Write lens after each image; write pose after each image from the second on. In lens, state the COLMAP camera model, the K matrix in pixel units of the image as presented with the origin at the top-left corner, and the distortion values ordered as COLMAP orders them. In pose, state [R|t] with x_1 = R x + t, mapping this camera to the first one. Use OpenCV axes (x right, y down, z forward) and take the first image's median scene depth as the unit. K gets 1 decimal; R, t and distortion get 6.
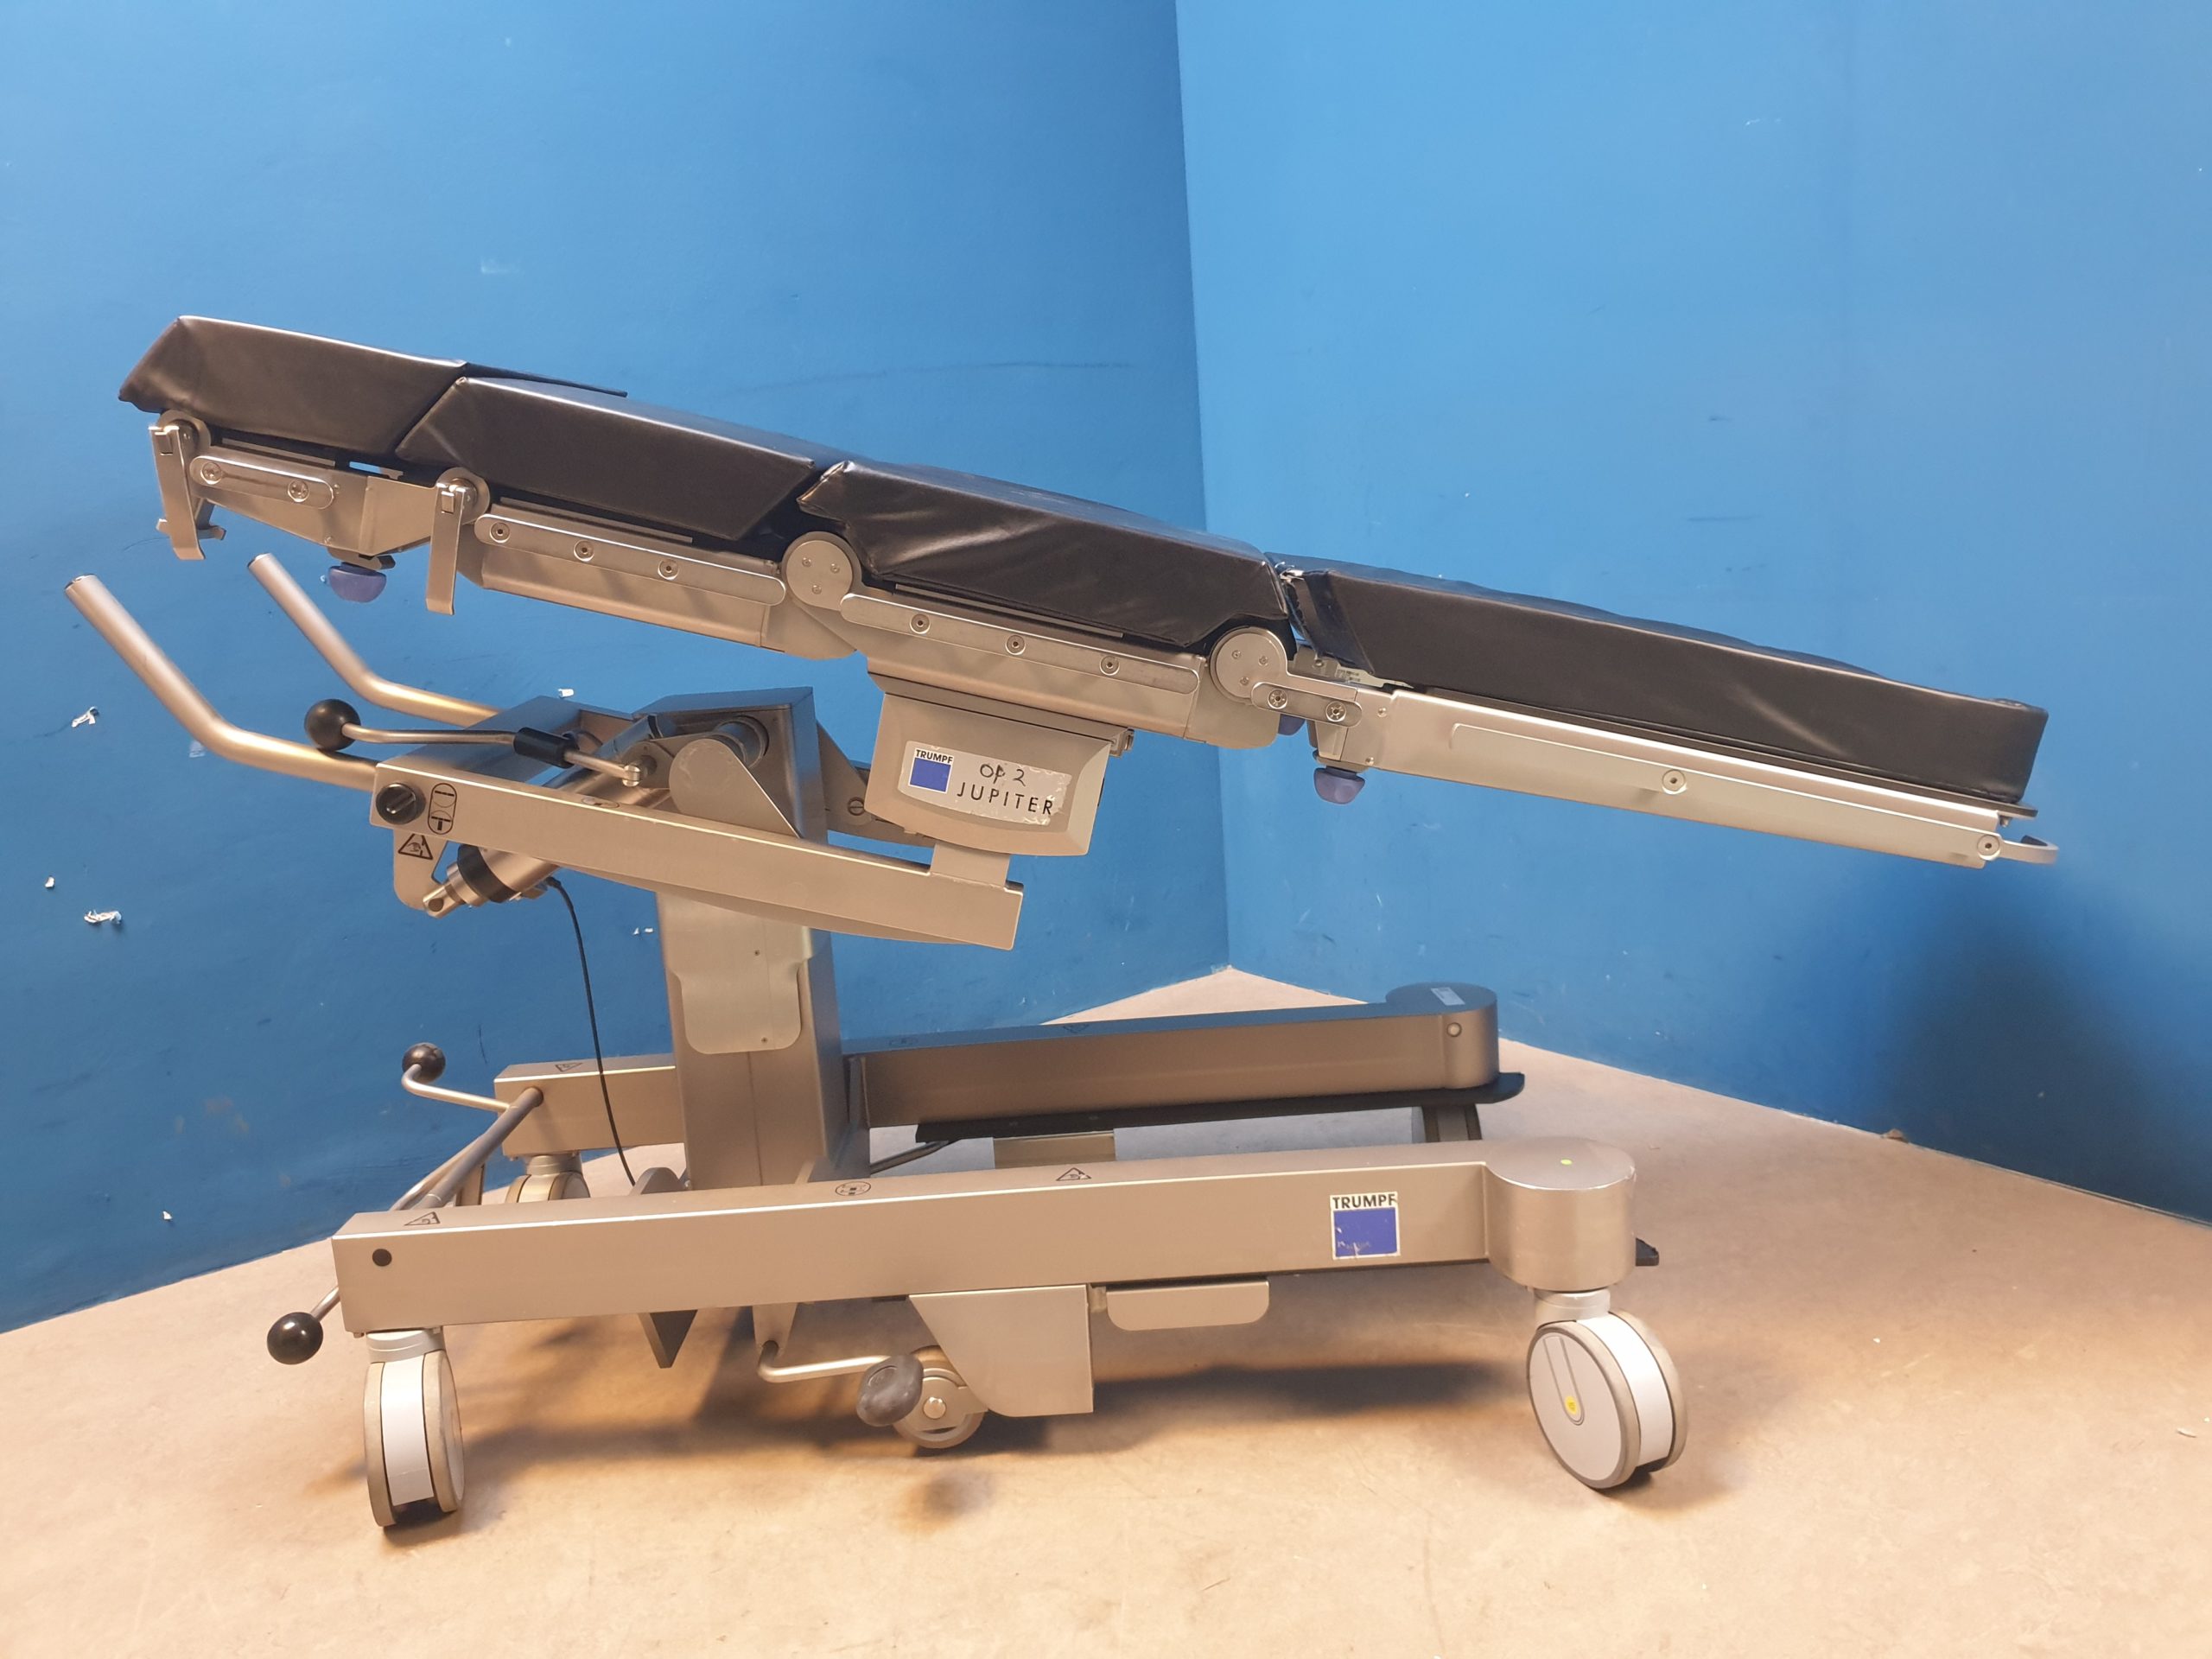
lens RADIAL K [[1759.0, 0, 1117.8], [0, 1759.0, 807.8], [0, 0, 1]] dist [-0.003166, 0.029226]
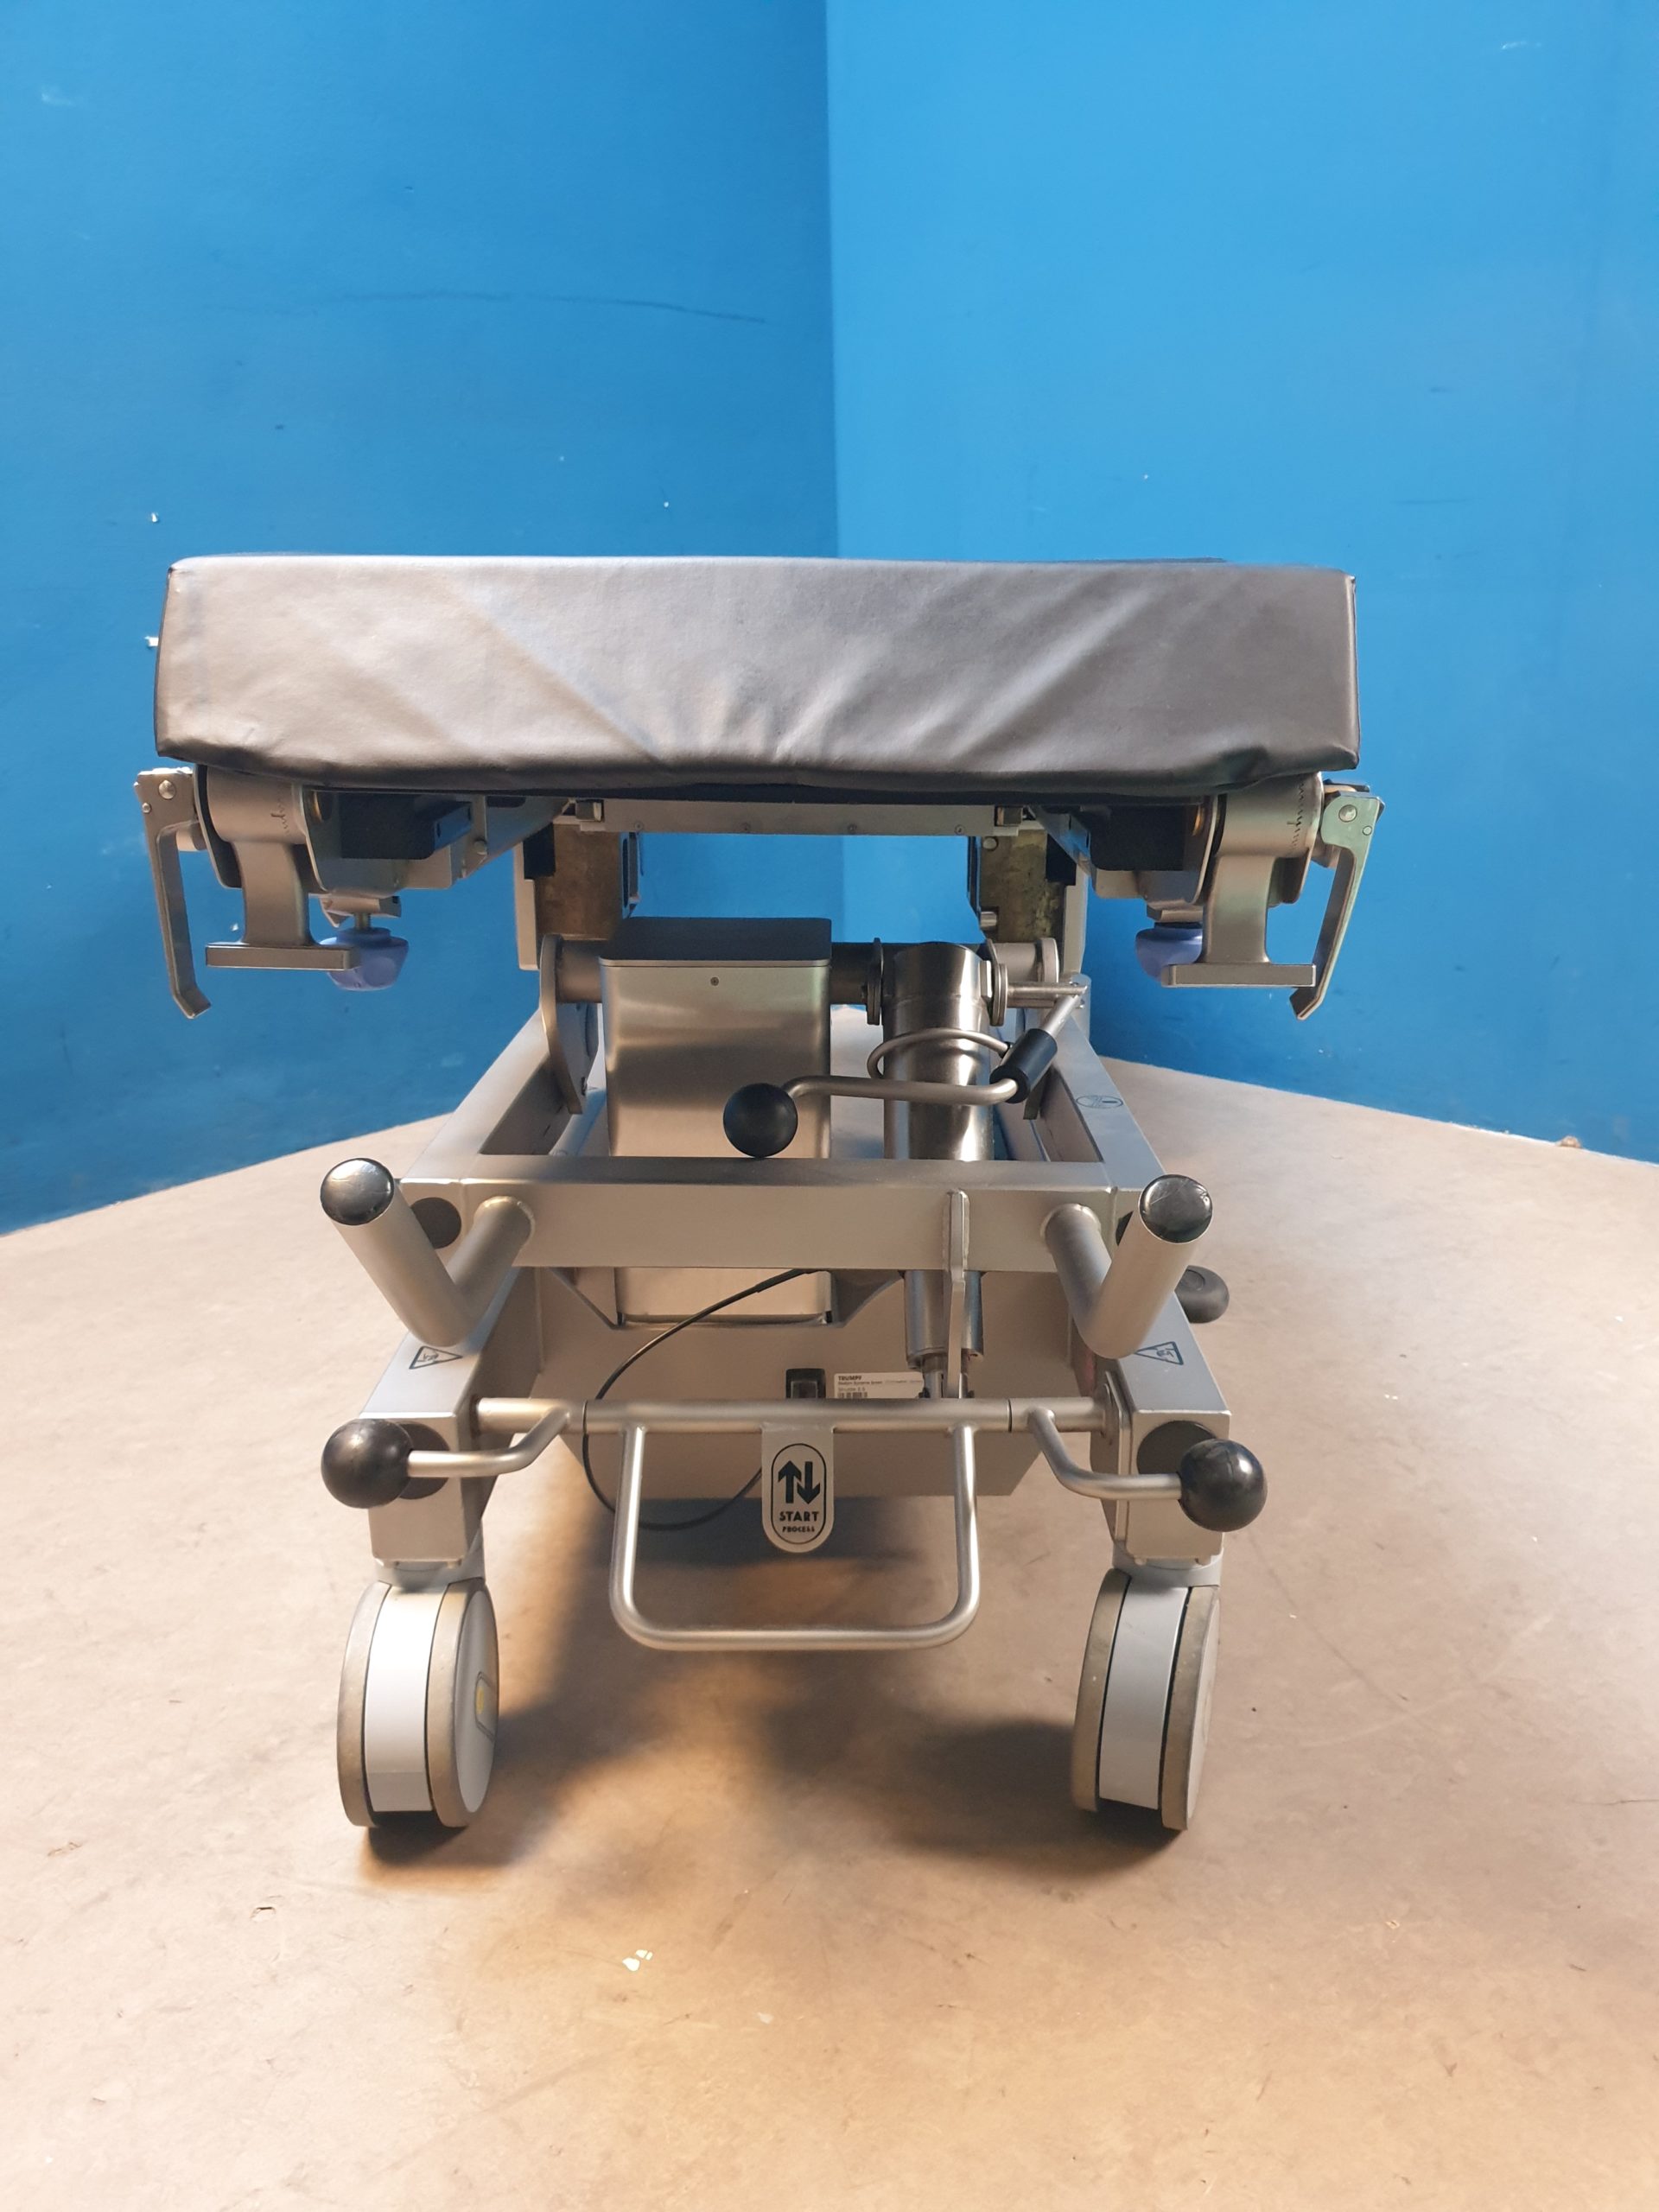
lens RADIAL K [[1759.0, 0, 837.3], [0, 1759.0, 1122.9], [0, 0, 1]] dist [-0.003166, 0.029226]
pose [[0.987992, 0.001136, 0.154501, -0.142188], [-0.018774, 0.993446, 0.112747, 0.079827], [-0.153360, -0.114294, 0.981538, 0.094658]]
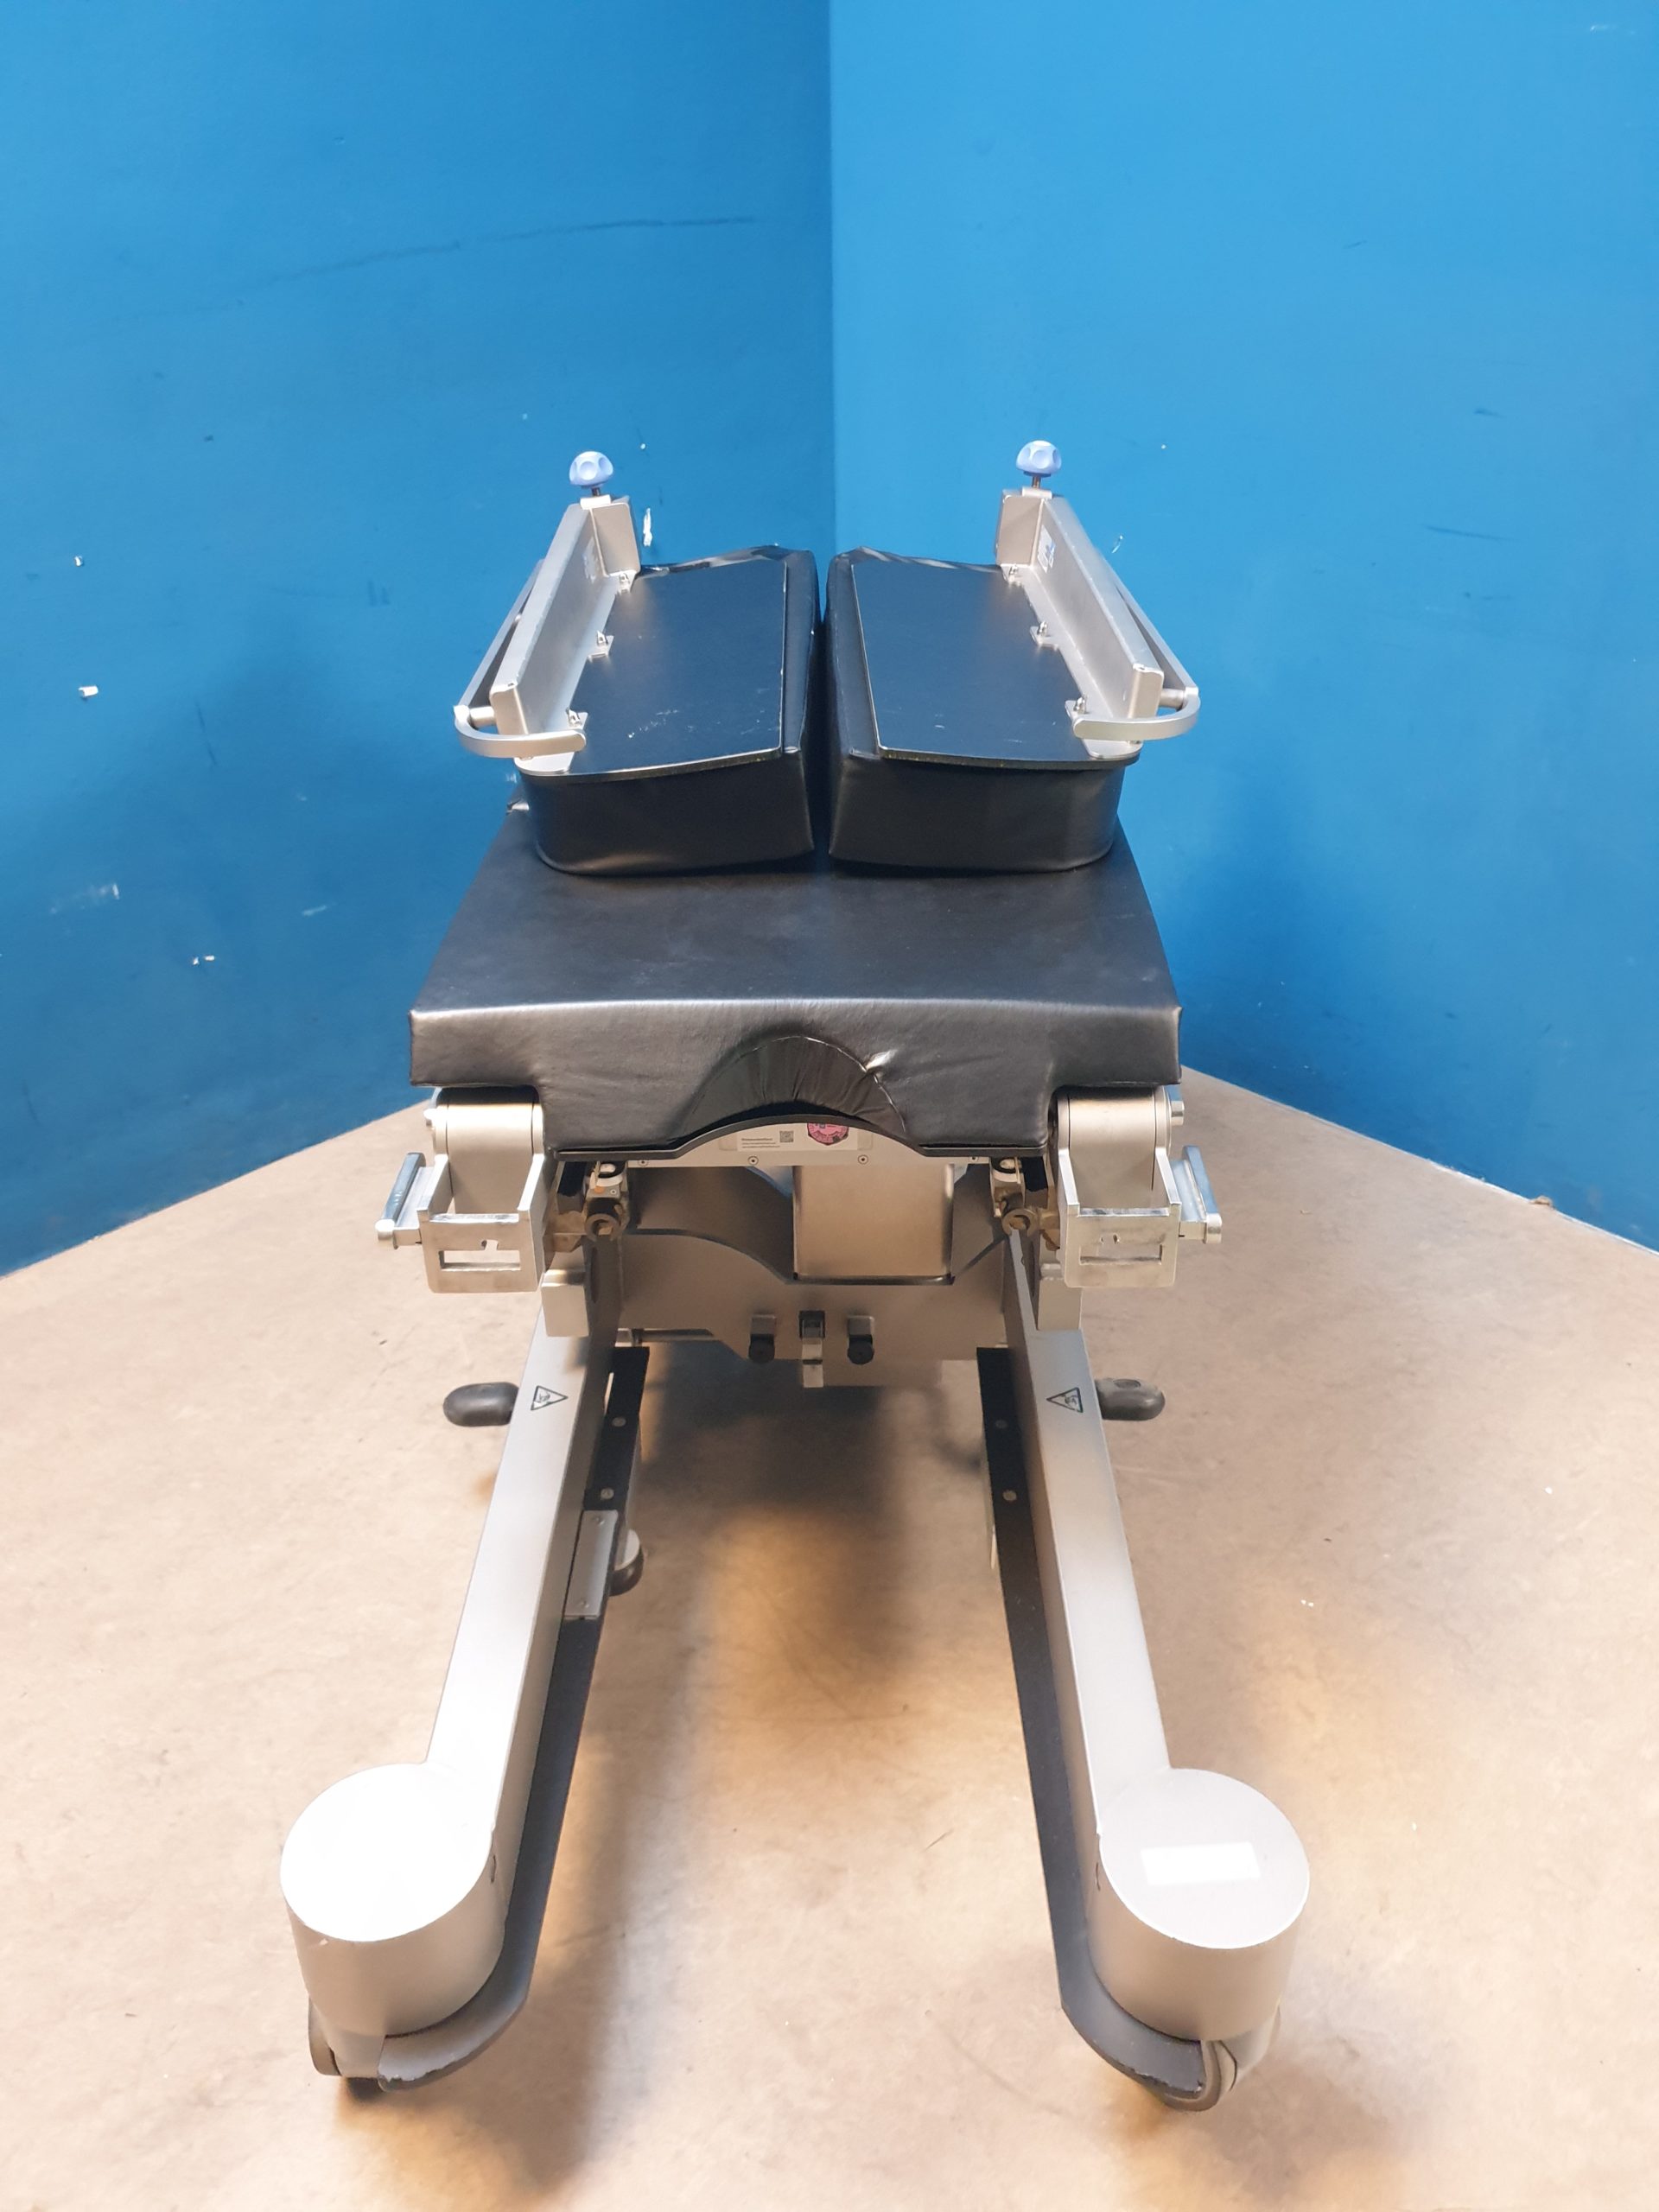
lens RADIAL K [[1759.0, 0, 835.3], [0, 1759.0, 1112.6], [0, 0, 1]] dist [-0.003166, 0.029226]
pose [[0.991463, -0.006359, 0.130236, -0.094874], [-0.037016, 0.943990, 0.327890, -0.197183], [-0.125027, -0.329912, 0.935696, 0.158211]]
